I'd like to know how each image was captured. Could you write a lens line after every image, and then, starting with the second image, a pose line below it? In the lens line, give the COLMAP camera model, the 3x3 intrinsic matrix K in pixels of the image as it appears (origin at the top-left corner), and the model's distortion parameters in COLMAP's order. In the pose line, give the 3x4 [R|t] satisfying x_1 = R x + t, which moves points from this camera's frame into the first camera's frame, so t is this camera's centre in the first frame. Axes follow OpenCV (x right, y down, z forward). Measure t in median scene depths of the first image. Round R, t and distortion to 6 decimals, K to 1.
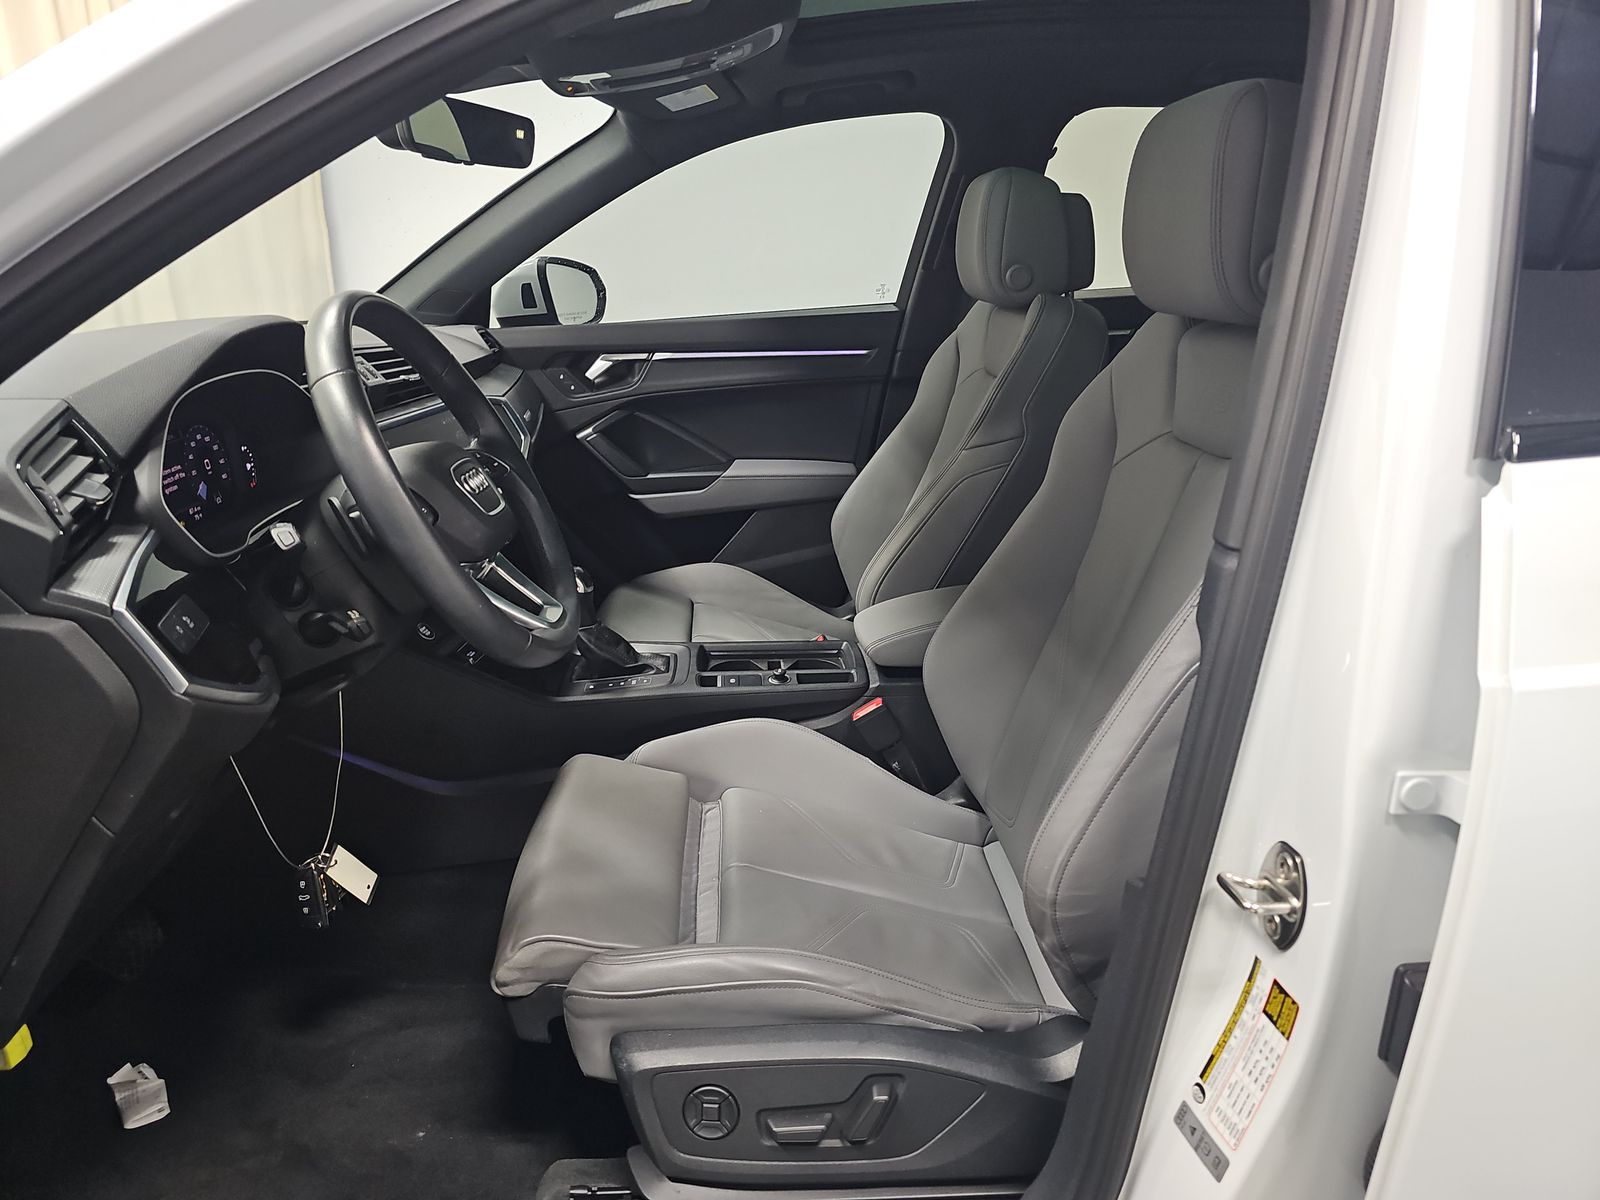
lens RADIAL K [[1085.5, 0, 815.2], [0, 1085.5, 607.9], [0, 0, 1]] dist [0.028830, -0.020643]
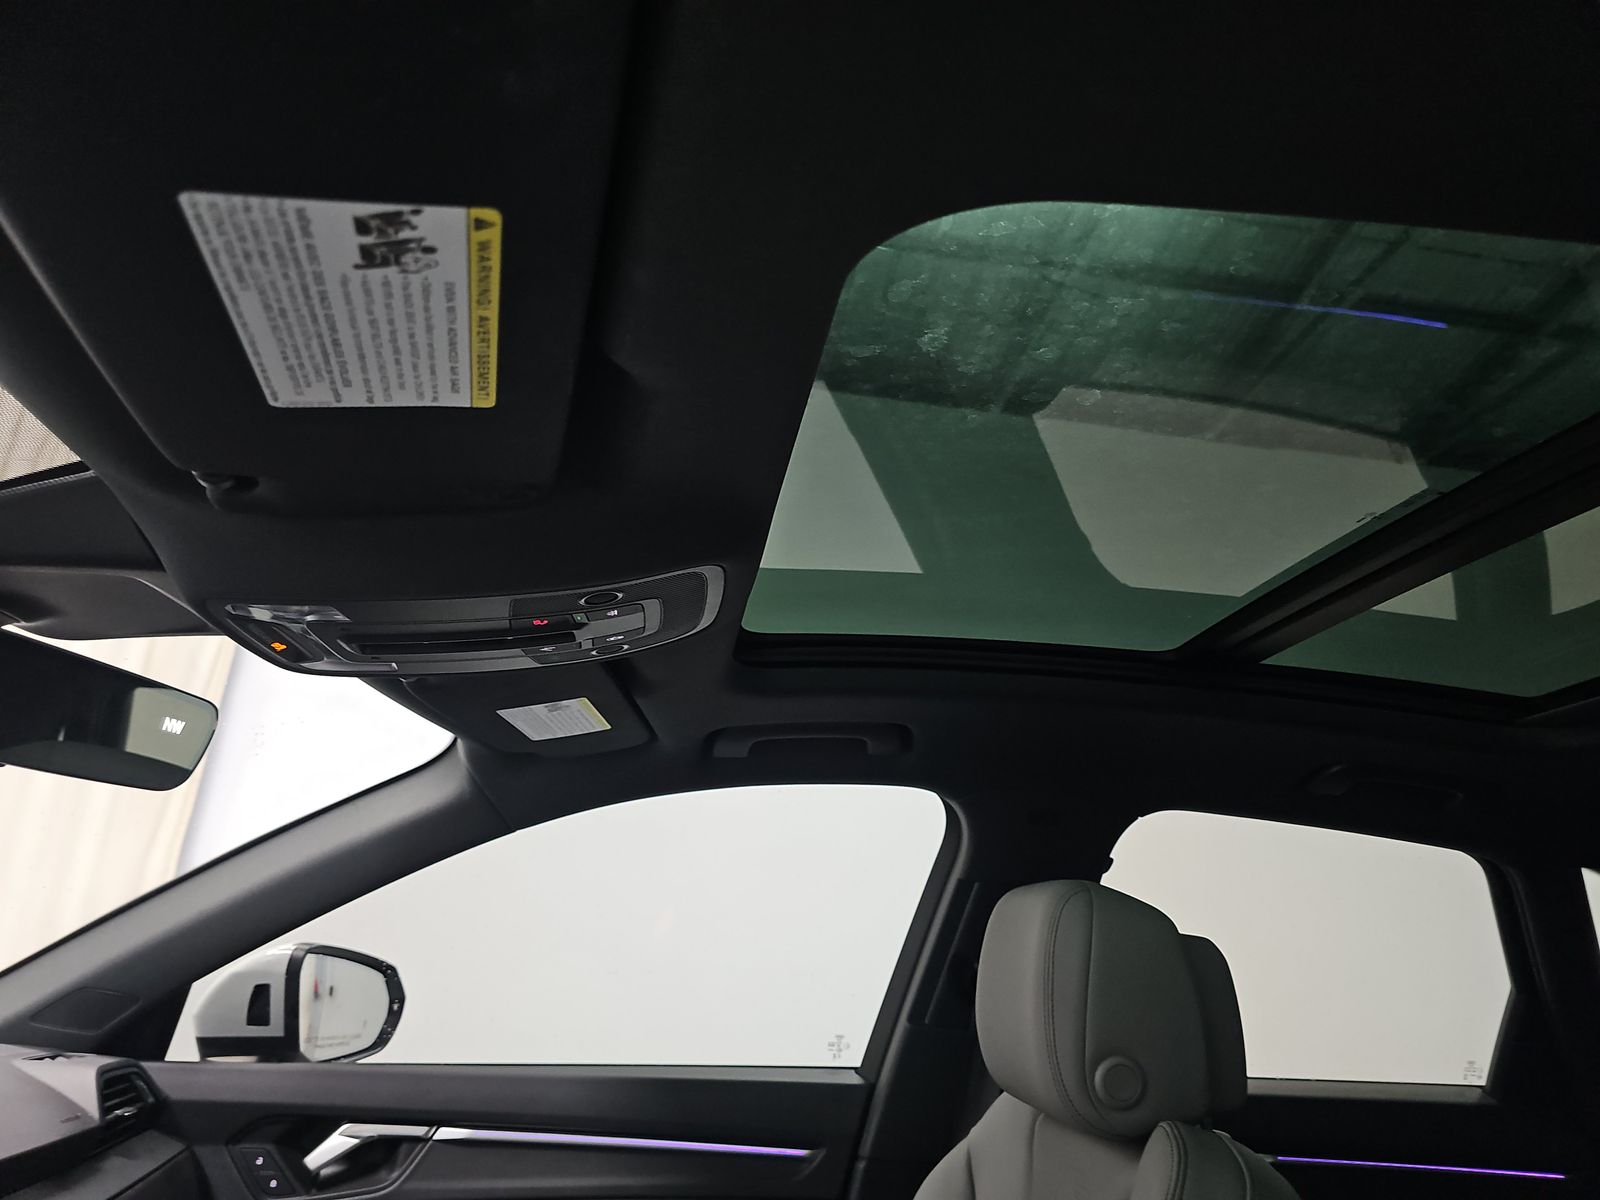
lens RADIAL K [[1085.5, 0, 815.2], [0, 1085.5, 607.9], [0, 0, 1]] dist [0.028830, -0.020643]
pose [[0.993397, 0.106889, 0.041676, -0.004383], [-0.063655, 0.815748, -0.574894, -0.138889], [-0.095447, 0.568445, 0.817166, 0.353823]]
